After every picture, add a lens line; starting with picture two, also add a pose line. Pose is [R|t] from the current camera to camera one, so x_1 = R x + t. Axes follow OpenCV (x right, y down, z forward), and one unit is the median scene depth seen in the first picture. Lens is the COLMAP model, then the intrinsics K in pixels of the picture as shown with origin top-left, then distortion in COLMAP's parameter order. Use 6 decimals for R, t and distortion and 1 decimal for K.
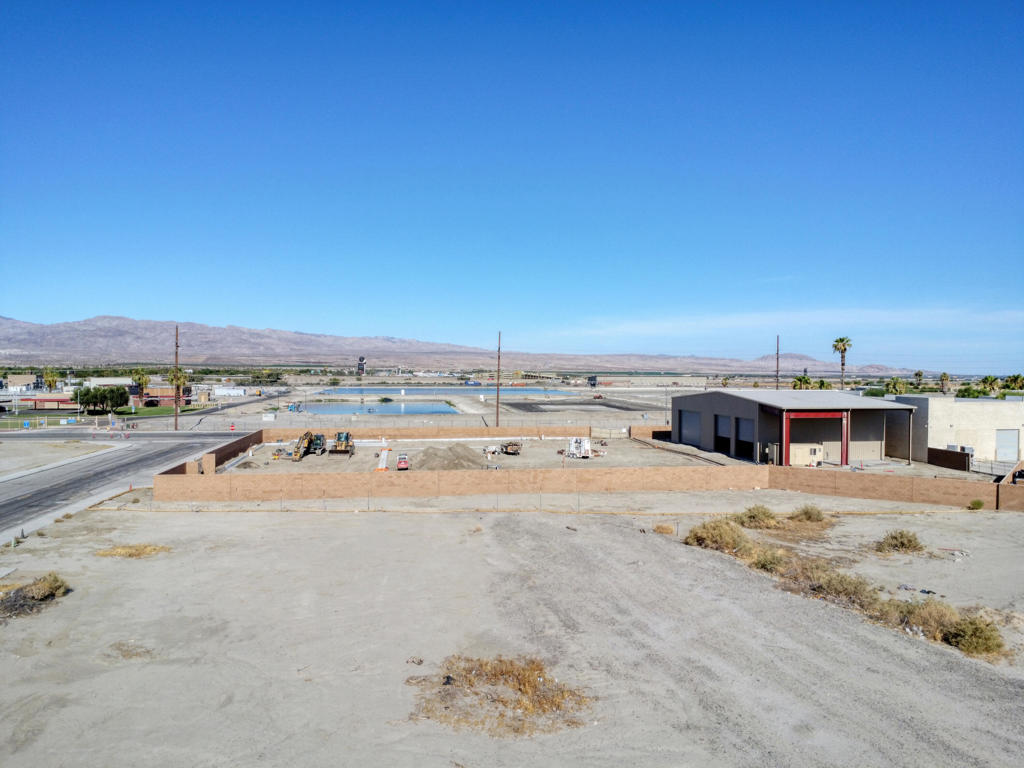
lens RADIAL K [[740.1, 0, 512.0], [0, 740.1, 384.0], [0, 0, 1]] dist [-0.024657, -0.006850]
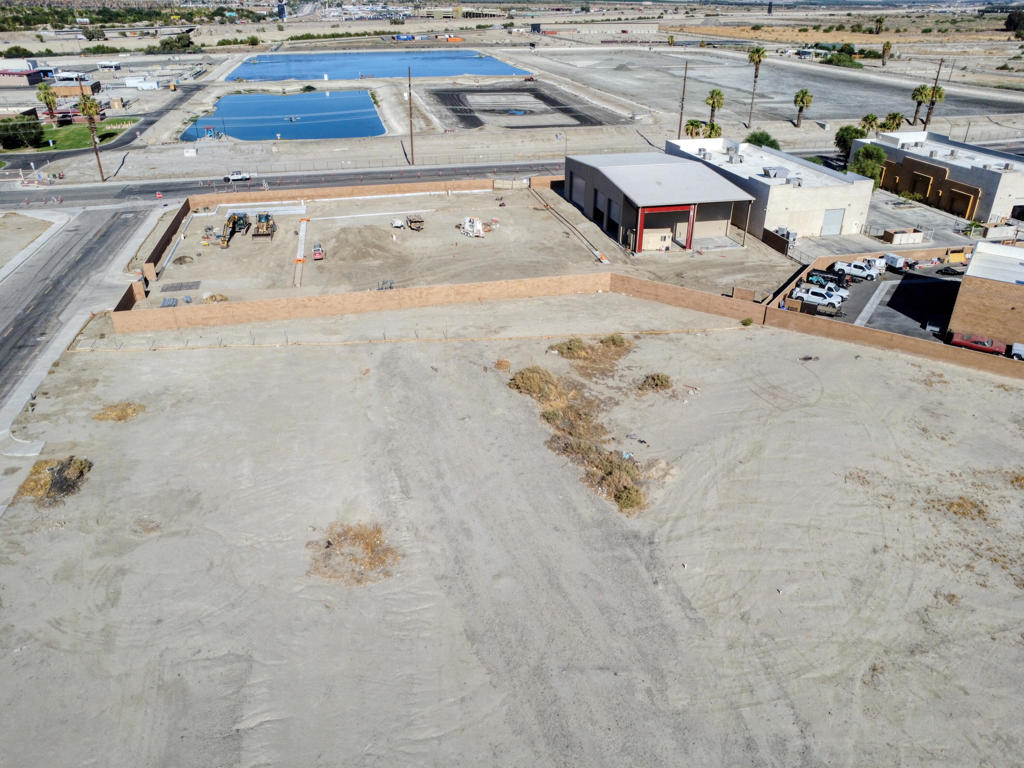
lens RADIAL K [[740.1, 0, 512.0], [0, 740.1, 384.0], [0, 0, 1]] dist [-0.024657, -0.006850]
pose [[0.997651, -0.037852, 0.057090, 0.135593], [0.007826, 0.890982, 0.453972, -0.381597], [-0.068050, -0.452459, 0.889185, -0.242373]]
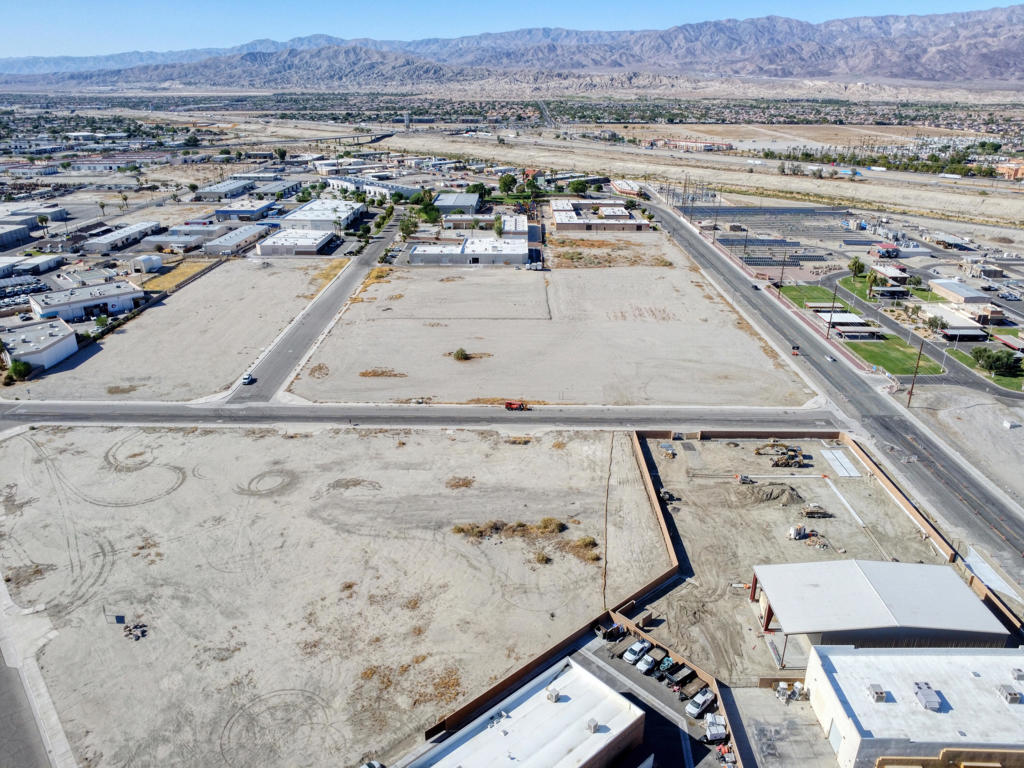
lens RADIAL K [[740.1, 0, 512.0], [0, 740.1, 384.0], [0, 0, 1]] dist [-0.024657, -0.006850]
pose [[-0.160637, 0.367963, -0.915860, 2.612716], [-0.019416, 0.926553, 0.375664, -1.340256], [0.986823, 0.078128, -0.141694, 1.079540]]
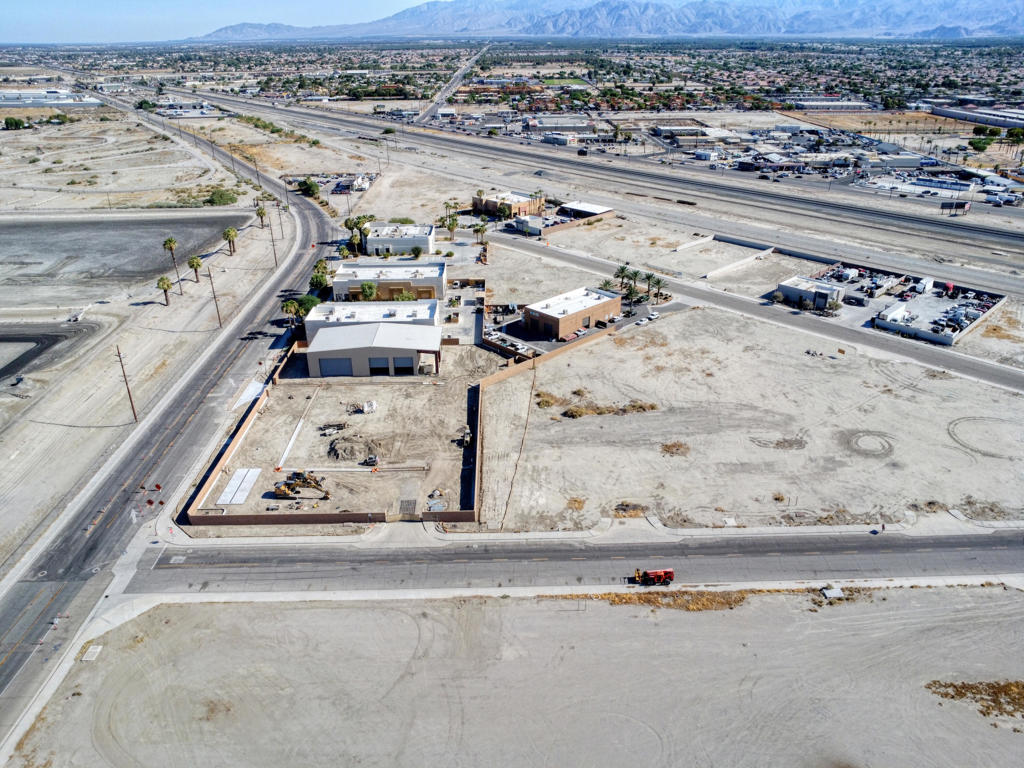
lens RADIAL K [[740.1, 0, 512.0], [0, 740.1, 384.0], [0, 0, 1]] dist [-0.024657, -0.006850]
pose [[0.131802, -0.434539, 0.890957, -2.598303], [0.024533, 0.899952, 0.435298, -1.330449], [-0.990972, -0.035516, 0.129276, 0.736208]]
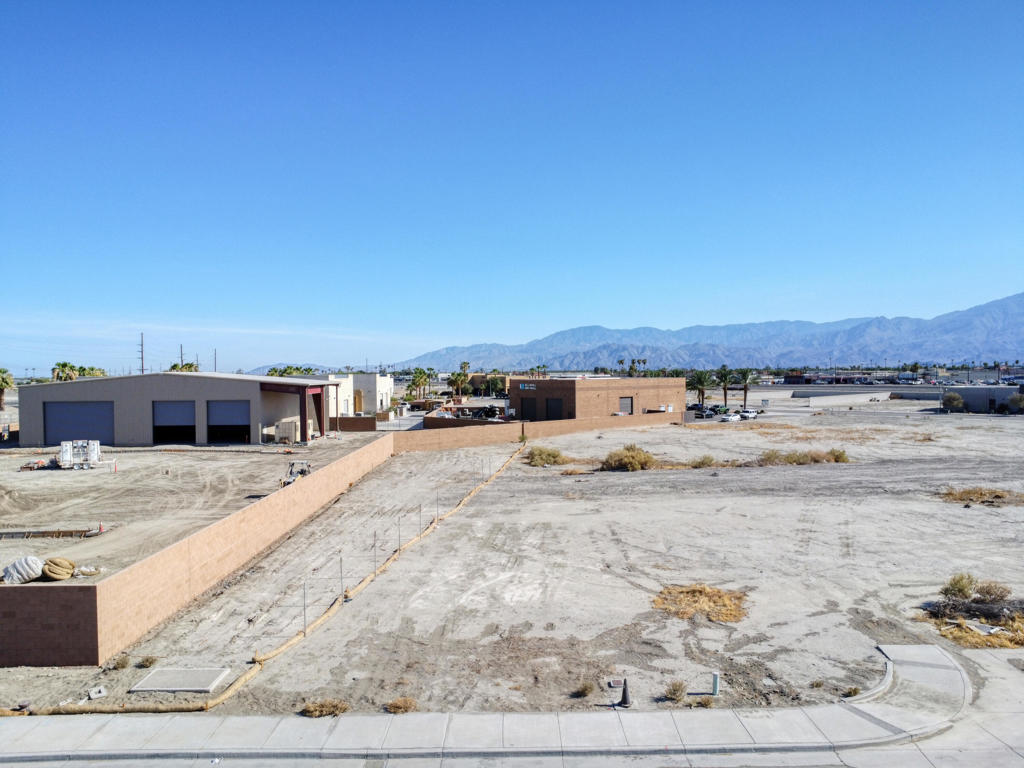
lens RADIAL K [[740.1, 0, 512.0], [0, 740.1, 384.0], [0, 0, 1]] dist [-0.024657, -0.006850]
pose [[0.145905, -0.021495, 0.989065, -0.928641], [0.027019, 0.999478, 0.017735, 0.033979], [-0.988930, 0.024136, 0.146410, 0.883047]]
